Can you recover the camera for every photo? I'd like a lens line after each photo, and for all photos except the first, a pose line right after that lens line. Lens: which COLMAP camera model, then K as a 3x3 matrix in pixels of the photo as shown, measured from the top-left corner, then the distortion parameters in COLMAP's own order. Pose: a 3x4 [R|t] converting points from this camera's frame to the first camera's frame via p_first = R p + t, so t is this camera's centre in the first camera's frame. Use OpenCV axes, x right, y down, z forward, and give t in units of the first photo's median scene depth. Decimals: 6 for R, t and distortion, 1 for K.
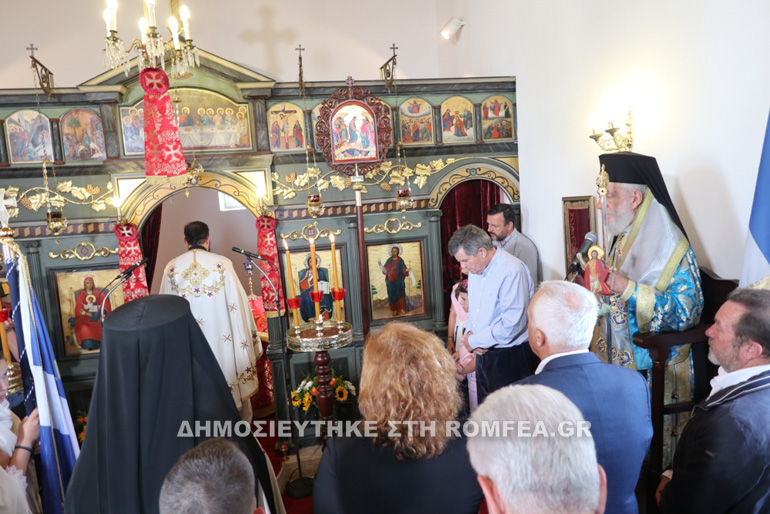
lens RADIAL K [[506.7, 0, 388.5], [0, 506.7, 244.4], [0, 0, 1]] dist [0.007885, 0.002602]
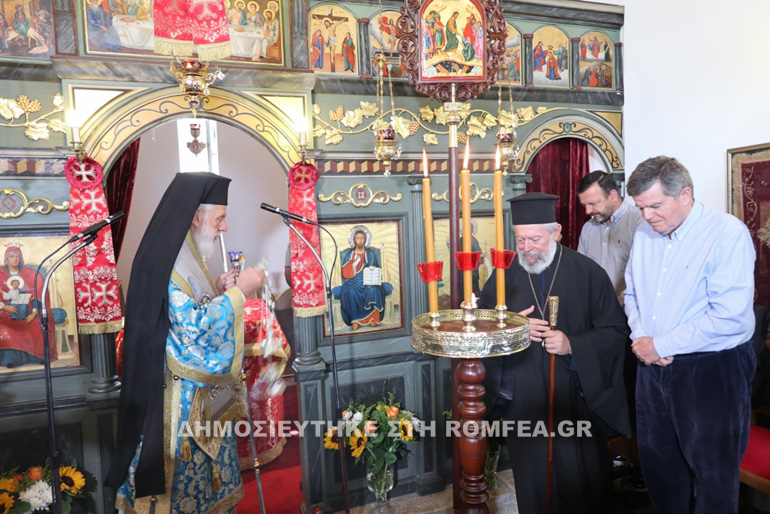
lens RADIAL K [[506.7, 0, 388.5], [0, 506.7, 244.4], [0, 0, 1]] dist [0.007885, 0.002602]
pose [[0.992264, 0.022284, 0.122128, -0.209022], [-0.016392, 0.998662, -0.049042, 0.081249], [-0.123057, 0.046660, 0.991302, 0.323881]]
